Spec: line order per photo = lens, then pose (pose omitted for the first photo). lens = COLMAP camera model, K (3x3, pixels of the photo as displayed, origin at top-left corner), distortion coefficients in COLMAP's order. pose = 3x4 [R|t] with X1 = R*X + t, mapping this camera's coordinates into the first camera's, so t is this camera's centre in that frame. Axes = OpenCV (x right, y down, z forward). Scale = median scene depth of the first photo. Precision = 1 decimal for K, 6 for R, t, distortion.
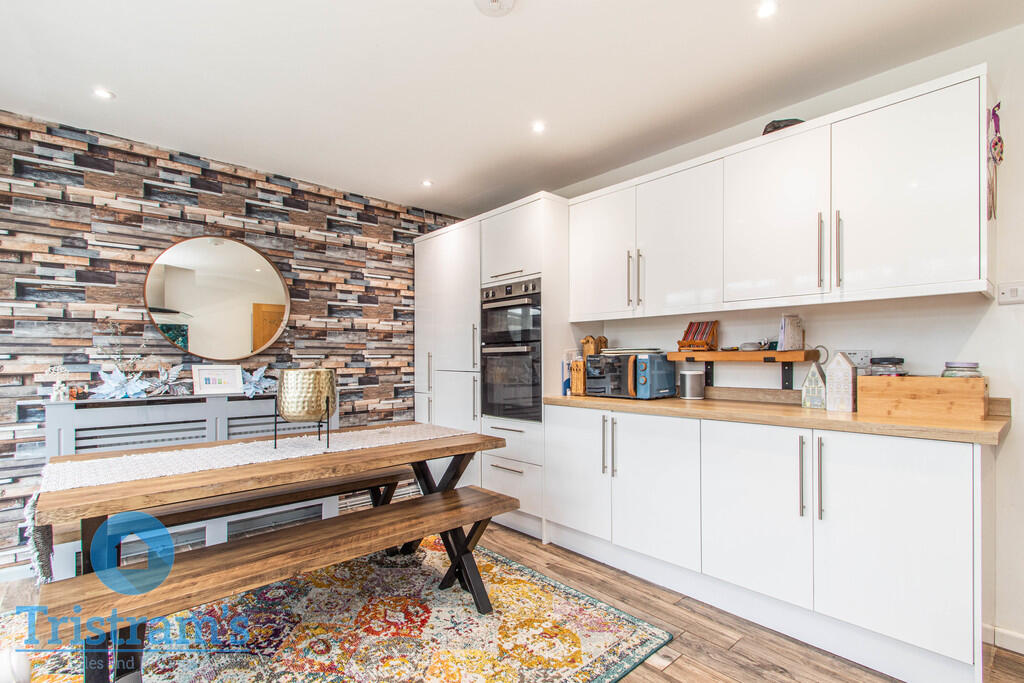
lens RADIAL K [[480.9, 0, 515.7], [0, 480.9, 356.2], [0, 0, 1]] dist [-0.000373, -0.000557]
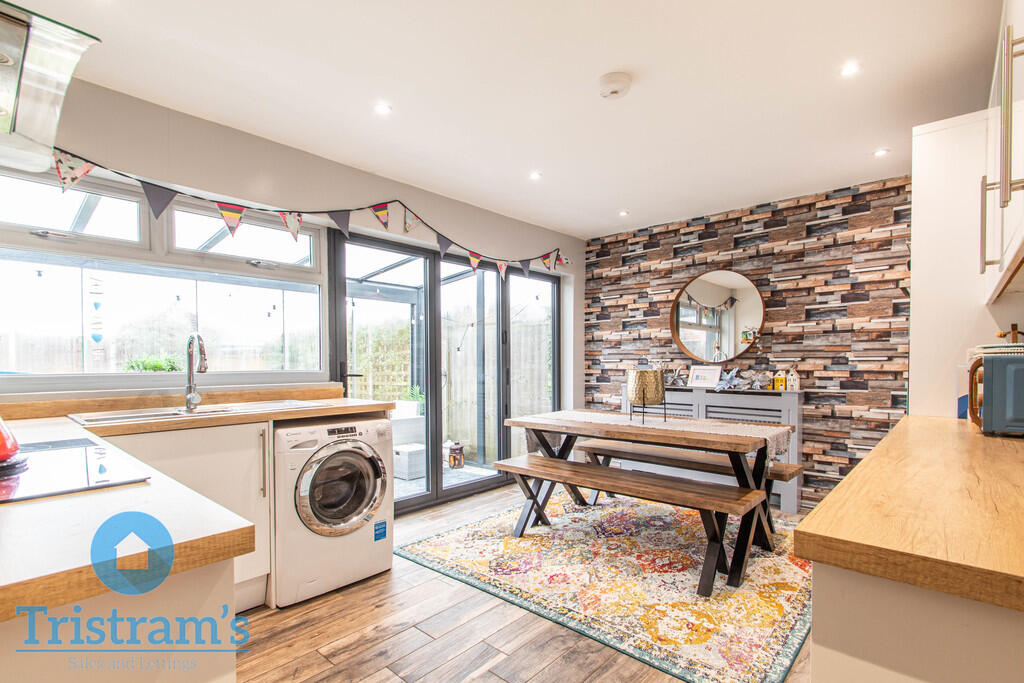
lens RADIAL K [[480.9, 0, 515.7], [0, 480.9, 356.2], [0, 0, 1]] dist [-0.000373, -0.000557]
pose [[0.089786, -0.010211, -0.995909, 0.663204], [0.005120, 0.999939, -0.009791, 0.000989], [0.995948, -0.004220, 0.089832, 0.324114]]
